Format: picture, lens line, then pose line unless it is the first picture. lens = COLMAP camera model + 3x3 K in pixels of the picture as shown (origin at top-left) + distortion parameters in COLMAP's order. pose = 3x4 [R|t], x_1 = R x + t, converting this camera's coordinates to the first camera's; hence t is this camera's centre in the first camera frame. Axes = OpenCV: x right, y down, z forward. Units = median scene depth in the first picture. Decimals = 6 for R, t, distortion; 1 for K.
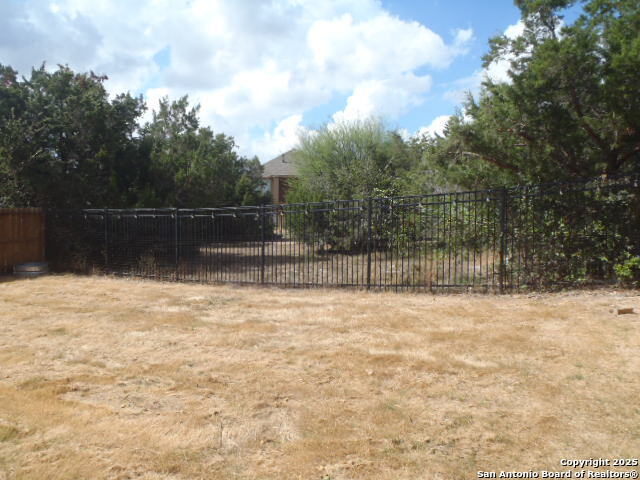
lens RADIAL K [[550.8, 0, 320.8], [0, 550.8, 240.5], [0, 0, 1]] dist [-0.036201, 0.002280]
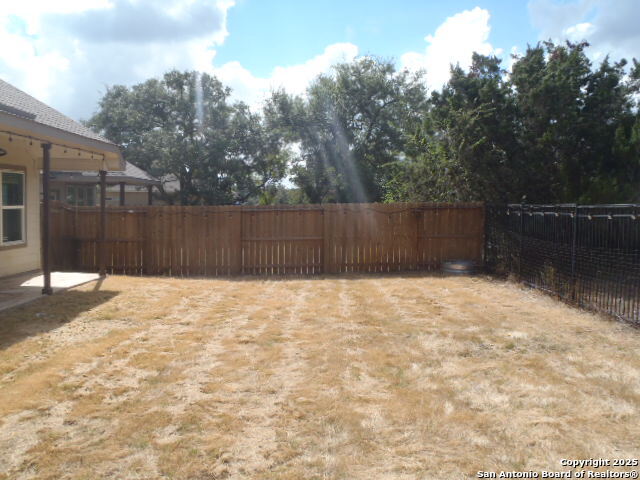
lens RADIAL K [[550.8, 0, 320.1], [0, 550.8, 238.3], [0, 0, 1]] dist [-0.036201, 0.002280]
pose [[0.487959, 0.059102, -0.870864, 0.178574], [-0.051186, 0.997926, 0.039044, -0.022222], [0.871365, 0.025524, 0.489972, 0.319260]]
